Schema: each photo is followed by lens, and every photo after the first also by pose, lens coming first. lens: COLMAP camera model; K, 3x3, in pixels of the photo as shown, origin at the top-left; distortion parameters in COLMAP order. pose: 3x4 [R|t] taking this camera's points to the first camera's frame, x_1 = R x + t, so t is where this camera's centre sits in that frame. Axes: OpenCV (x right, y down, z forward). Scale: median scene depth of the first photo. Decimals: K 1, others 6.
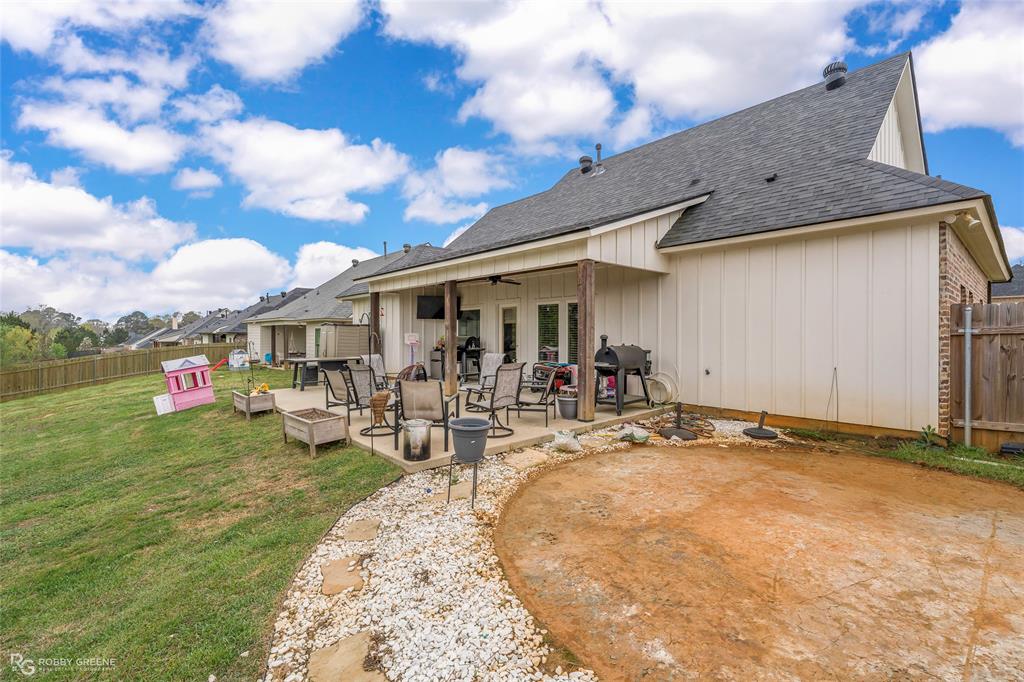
lens RADIAL K [[466.8, 0, 509.9], [0, 466.8, 333.6], [0, 0, 1]] dist [-0.002066, 0.000201]
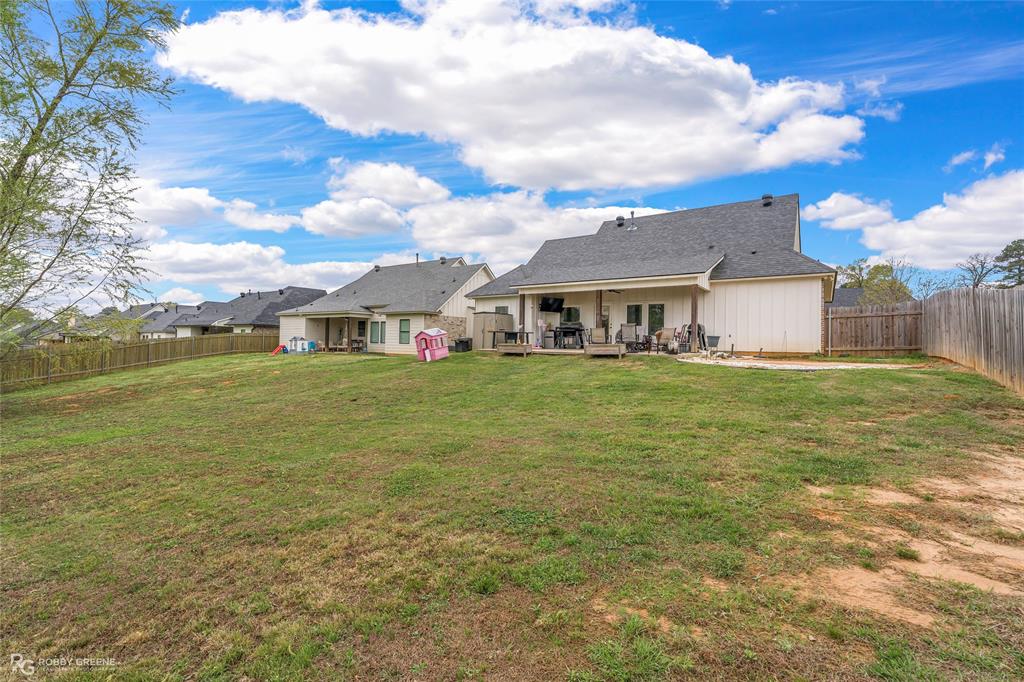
lens RADIAL K [[466.8, 0, 509.9], [0, 466.8, 333.6], [0, 0, 1]] dist [-0.002066, 0.000201]
pose [[0.970846, 0.022592, 0.238638, -0.847823], [-0.017929, 0.999604, -0.021690, 0.102494], [-0.239034, 0.016779, 0.970866, -0.691960]]
